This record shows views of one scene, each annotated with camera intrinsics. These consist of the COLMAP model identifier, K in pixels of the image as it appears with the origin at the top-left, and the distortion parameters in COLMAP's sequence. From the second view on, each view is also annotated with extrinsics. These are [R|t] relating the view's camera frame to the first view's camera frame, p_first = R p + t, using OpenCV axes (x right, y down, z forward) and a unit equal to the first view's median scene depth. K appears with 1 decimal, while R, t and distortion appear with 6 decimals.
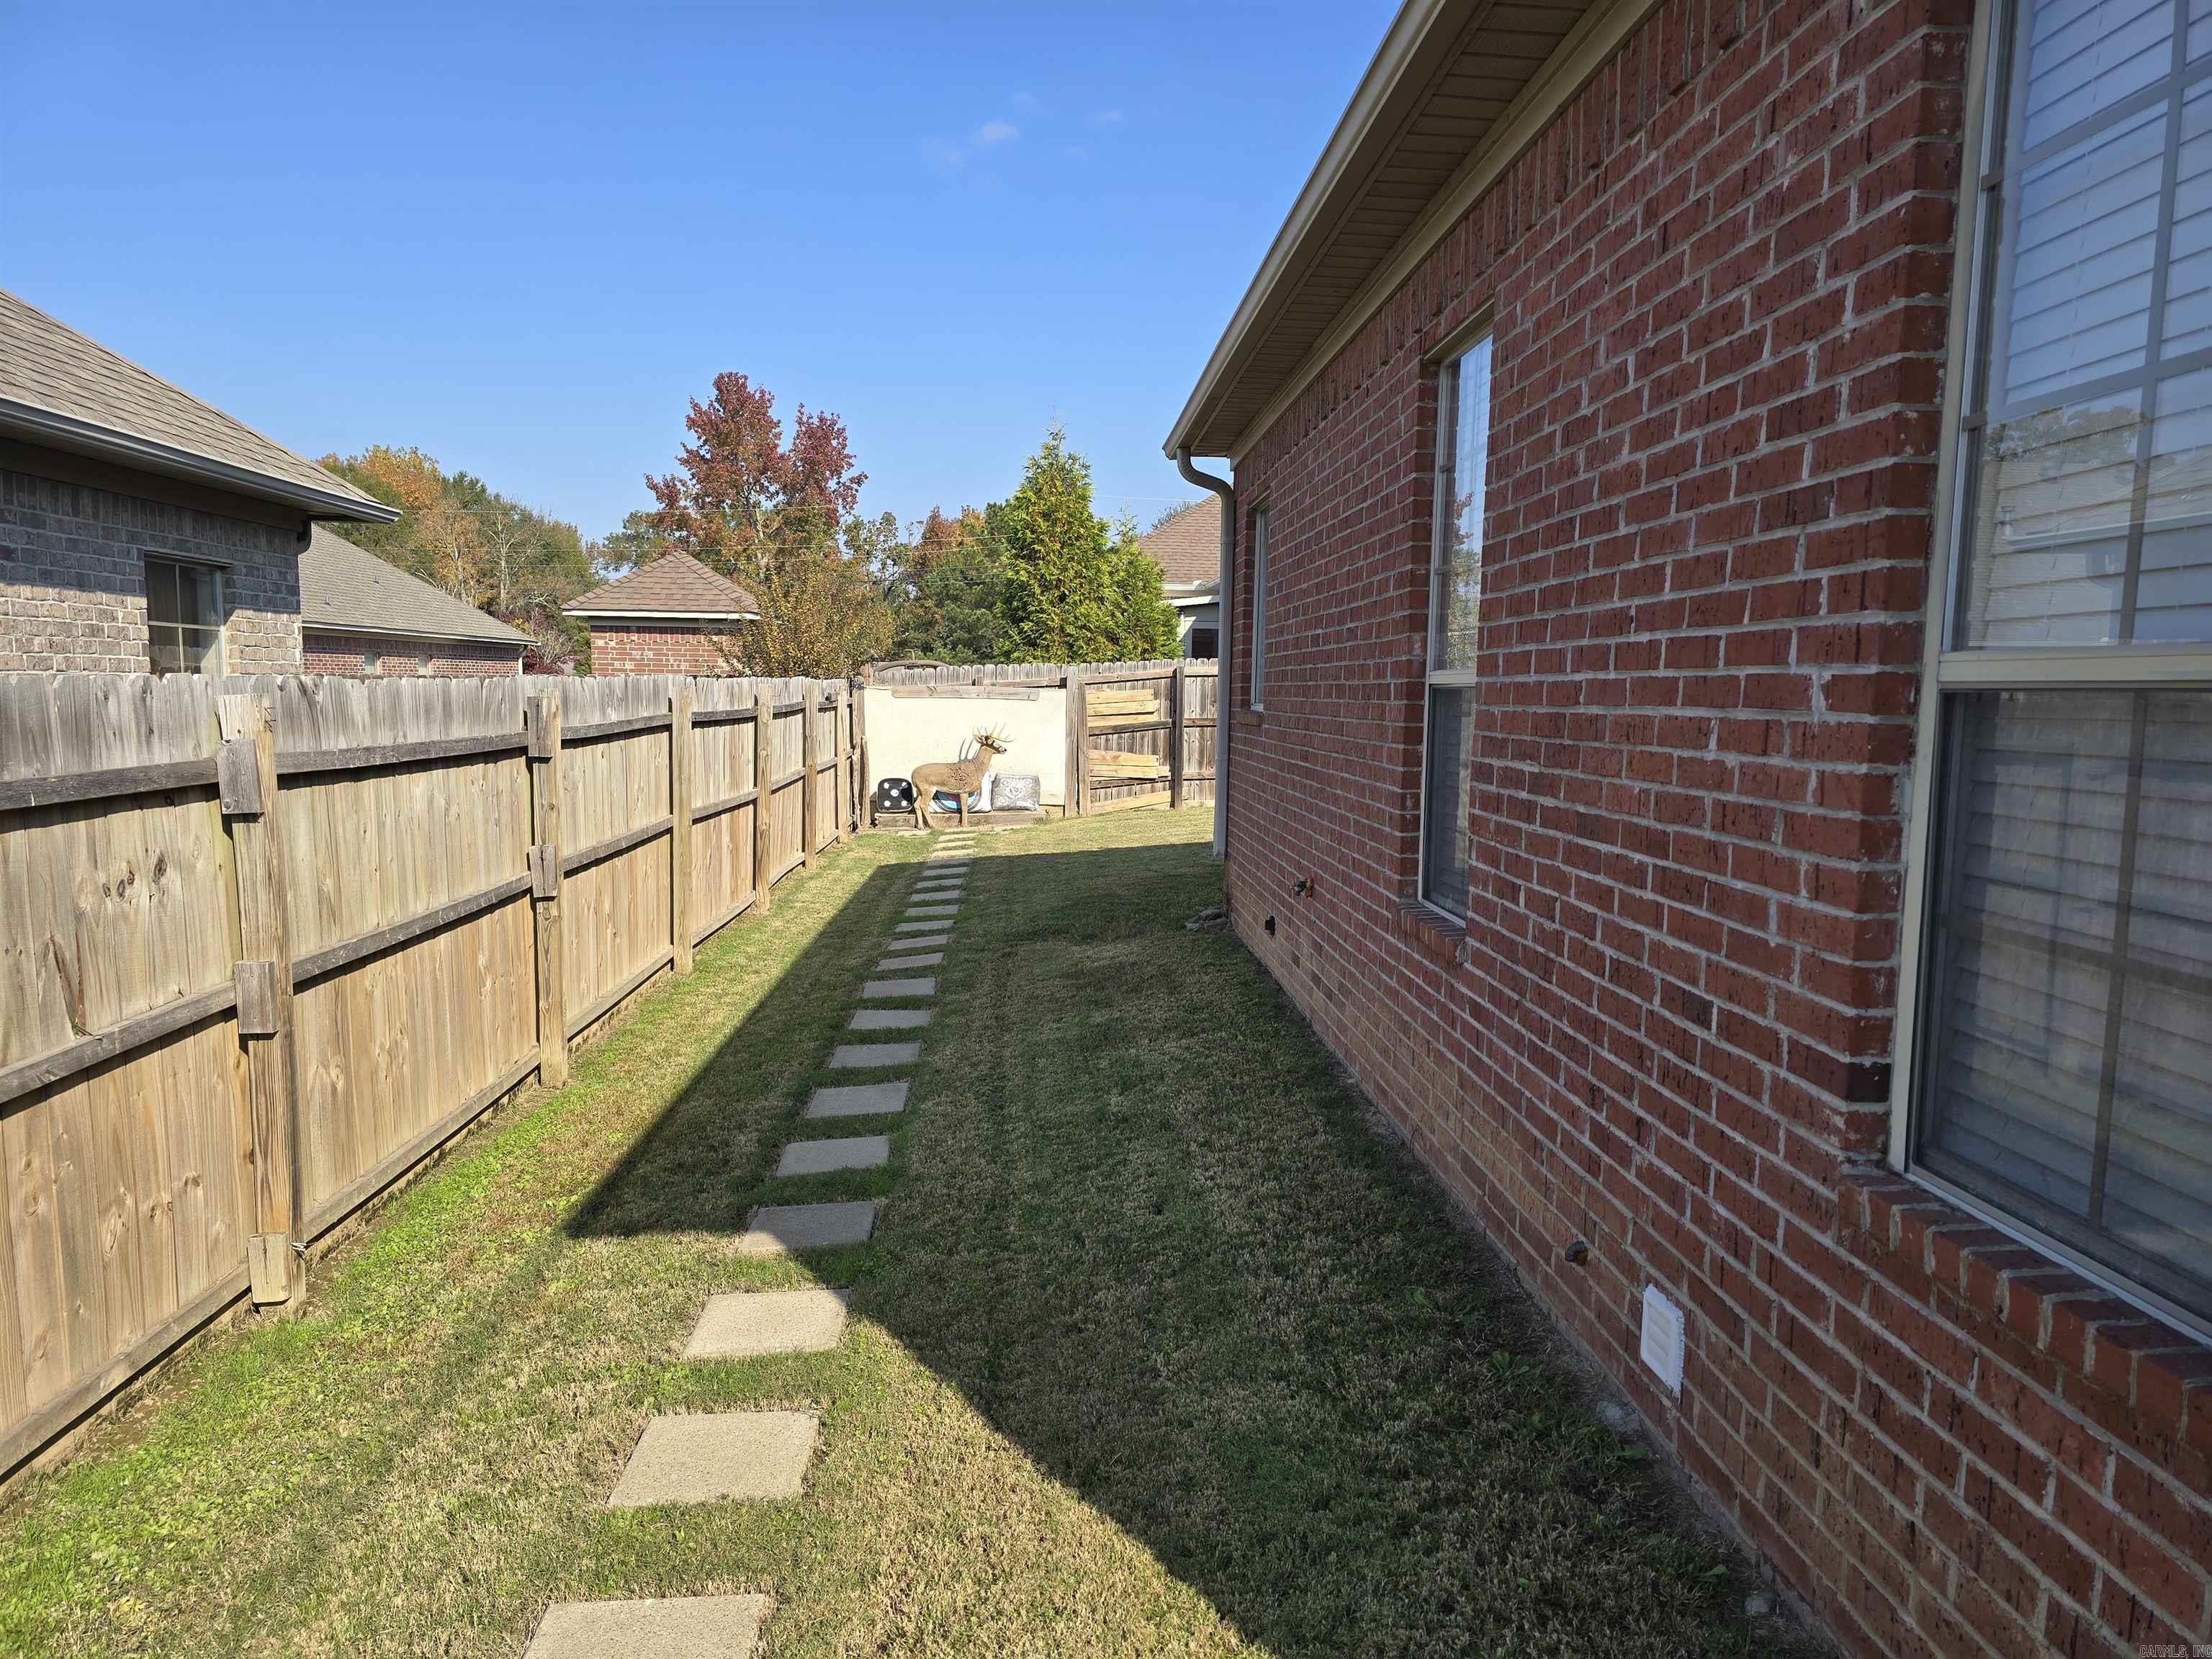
lens RADIAL K [[1484.7, 0, 1103.2], [0, 1484.7, 833.9], [0, 0, 1]] dist [0.064848, -0.065751]
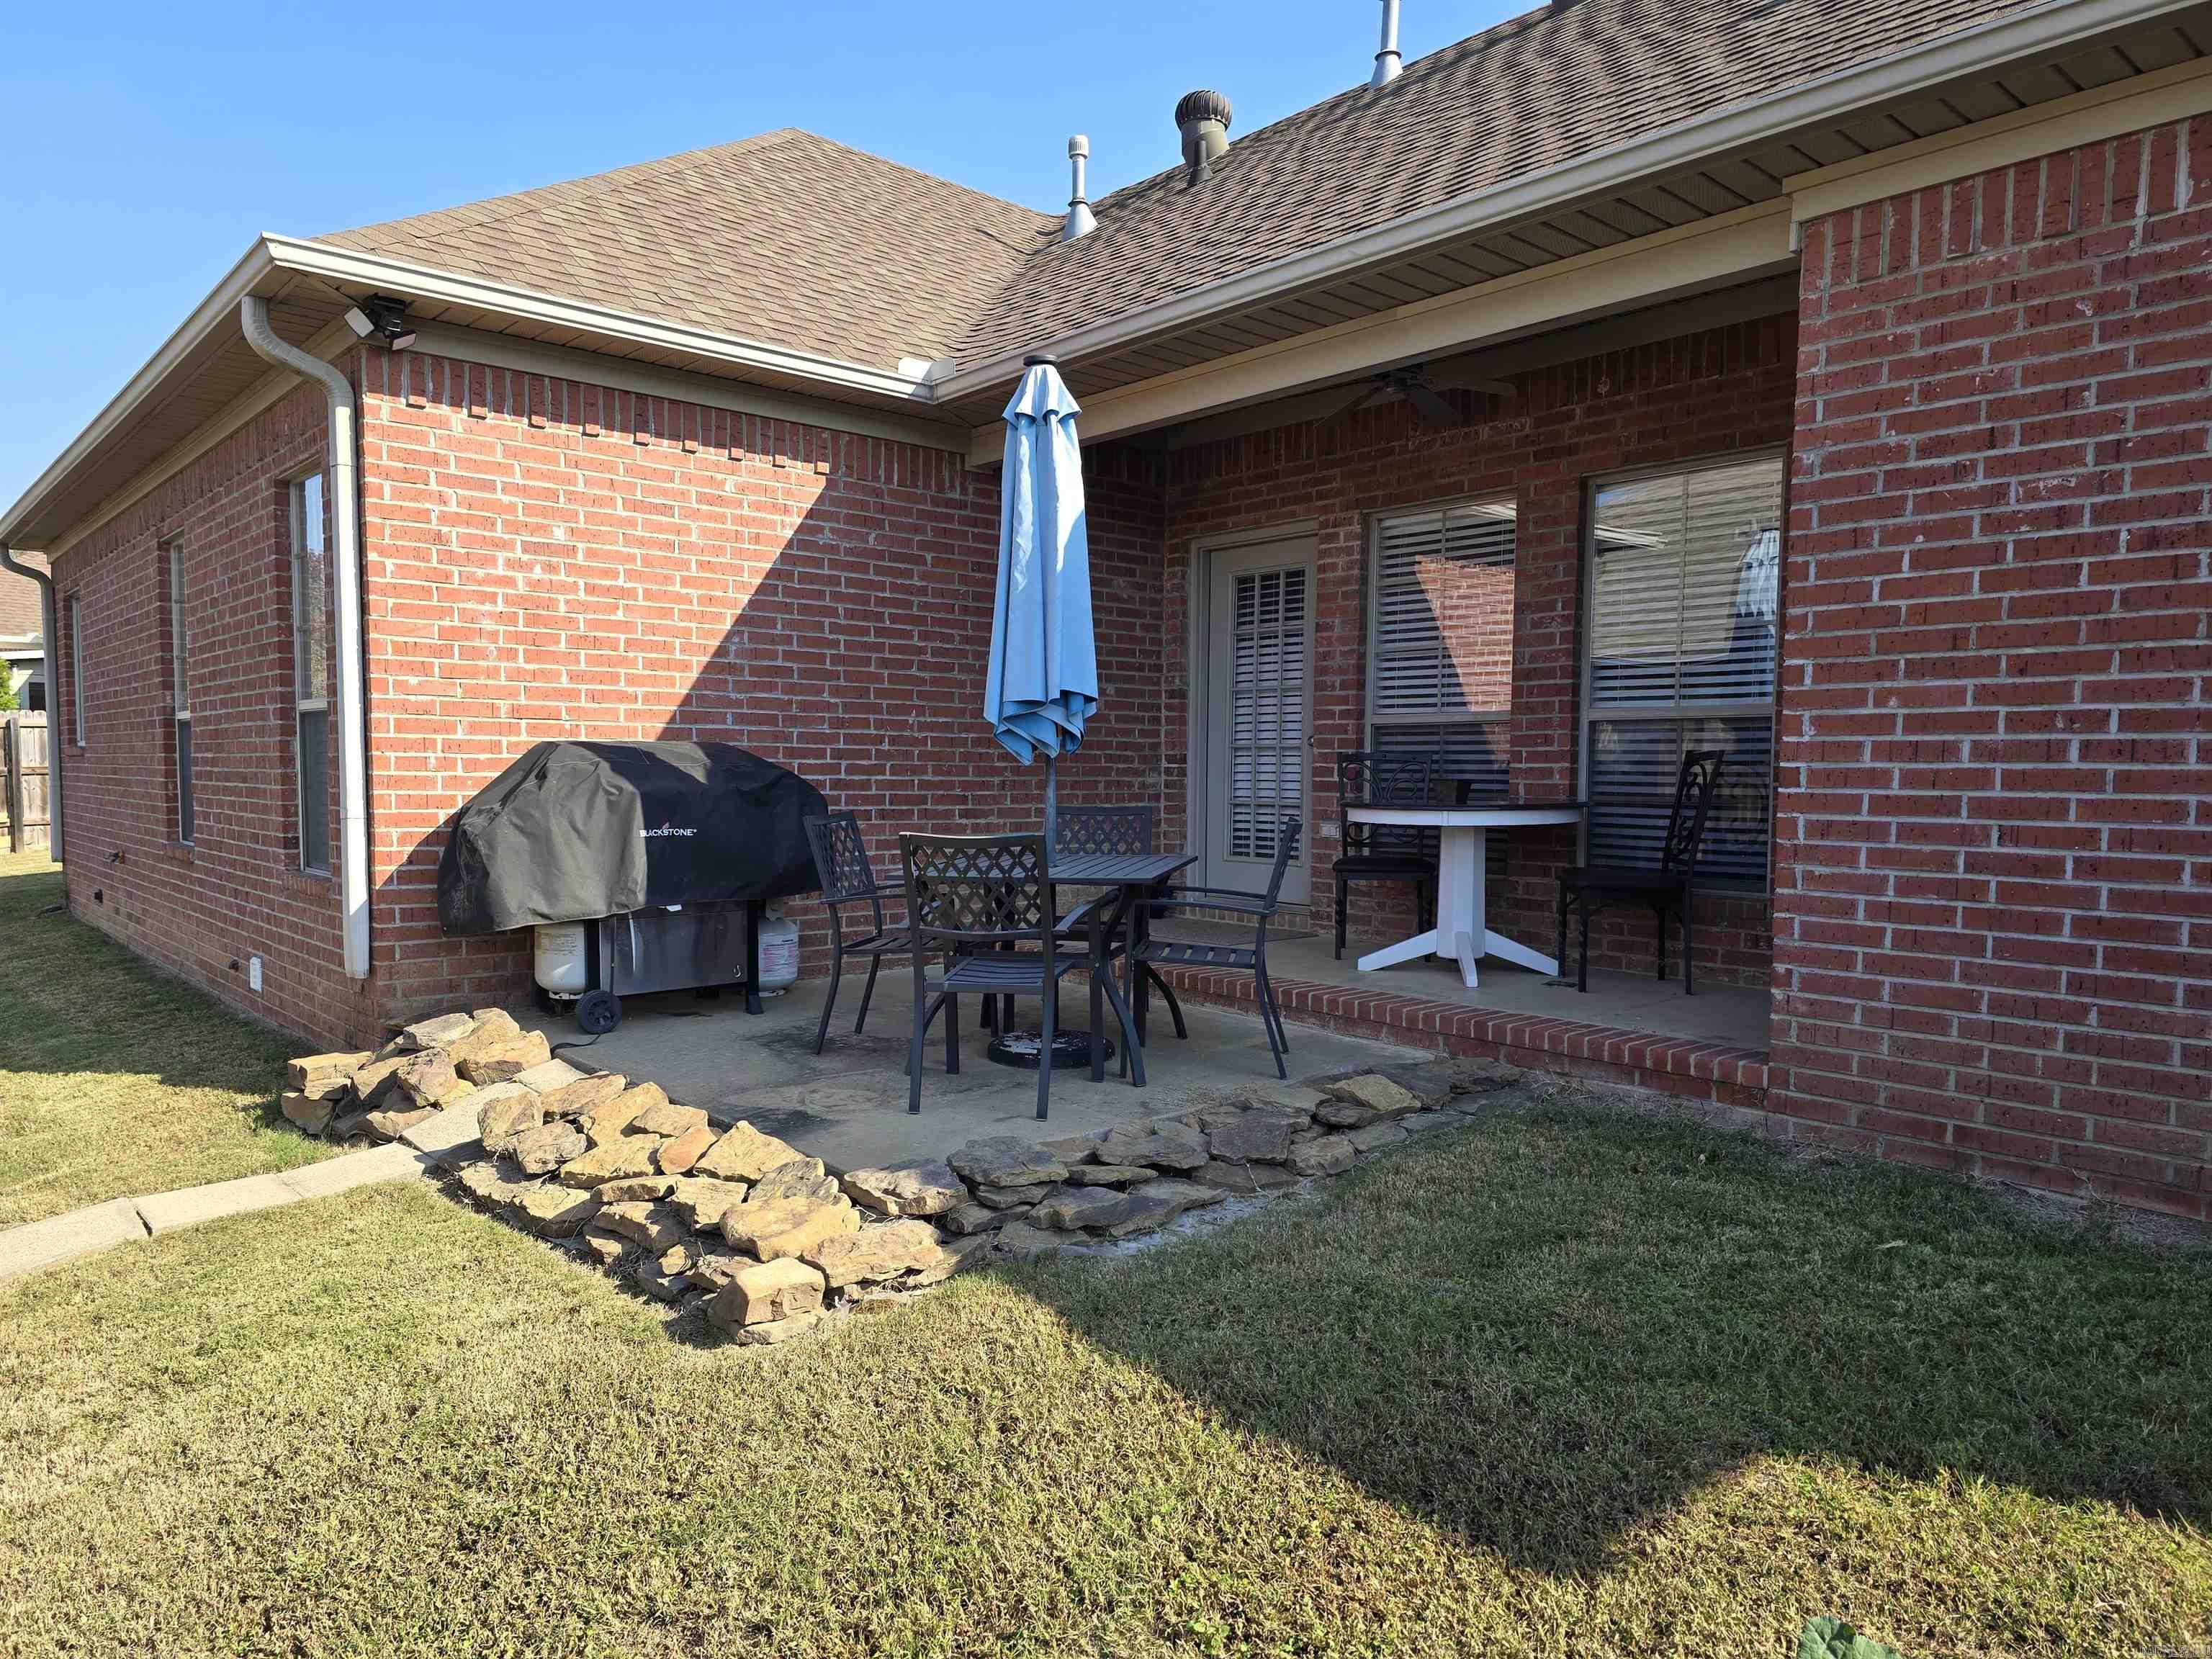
lens RADIAL K [[1484.7, 0, 1091.4], [0, 1484.7, 841.1], [0, 0, 1]] dist [0.064848, -0.065751]
pose [[0.785767, -0.043994, 0.616956, -0.023158], [0.066825, 0.997667, -0.013967, 0.080248], [-0.614902, 0.052203, 0.786874, -0.607364]]
